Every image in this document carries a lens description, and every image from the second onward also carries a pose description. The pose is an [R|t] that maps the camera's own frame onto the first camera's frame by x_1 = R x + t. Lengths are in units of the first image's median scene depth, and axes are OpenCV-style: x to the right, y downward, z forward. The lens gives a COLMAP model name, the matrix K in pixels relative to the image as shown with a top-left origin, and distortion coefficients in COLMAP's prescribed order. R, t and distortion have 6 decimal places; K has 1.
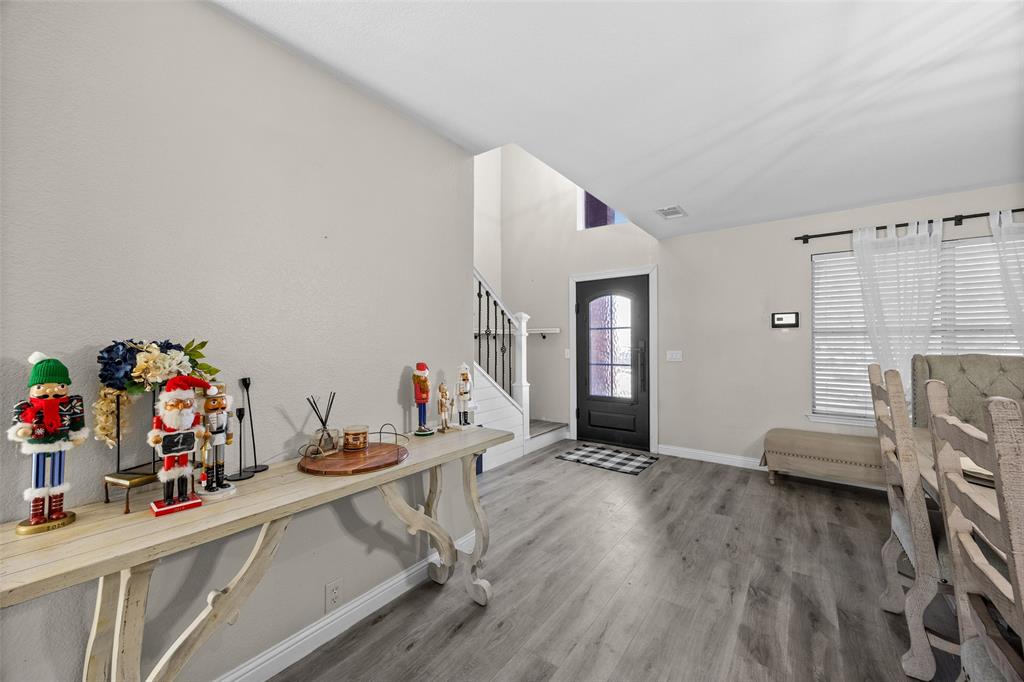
lens RADIAL K [[389.8, 0, 518.1], [0, 389.8, 344.7], [0, 0, 1]] dist [-0.000999, -0.000043]
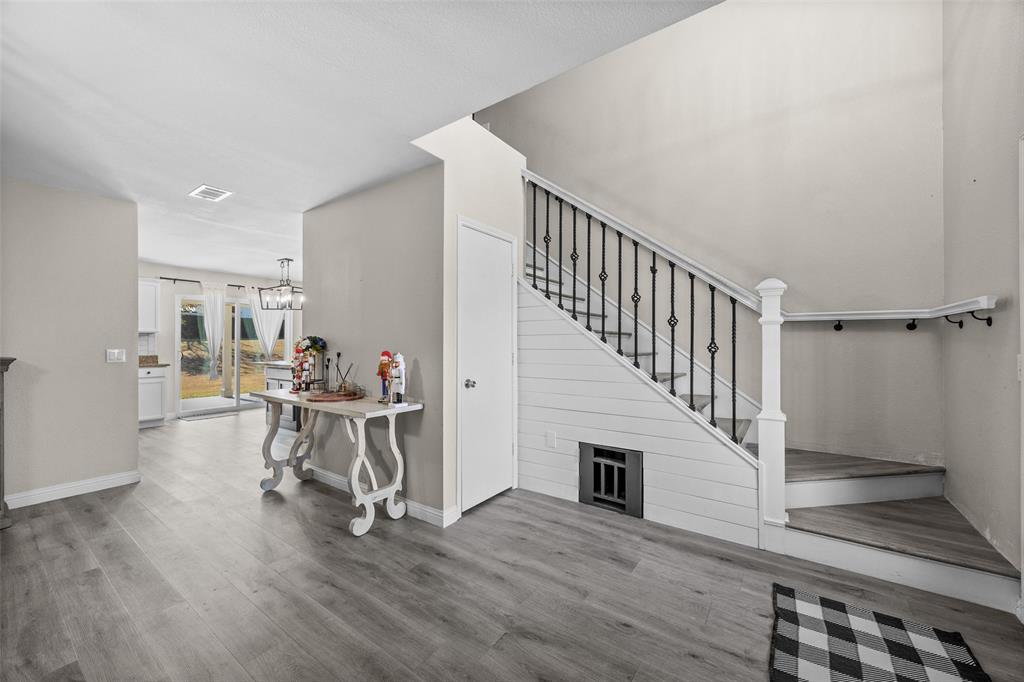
lens RADIAL K [[389.8, 0, 518.1], [0, 389.8, 344.7], [0, 0, 1]] dist [-0.000999, -0.000043]
pose [[0.019117, 0.015215, -0.999701, 0.602144], [-0.005212, 0.999872, 0.015118, -0.000419], [0.999804, 0.004921, 0.019193, 0.742758]]
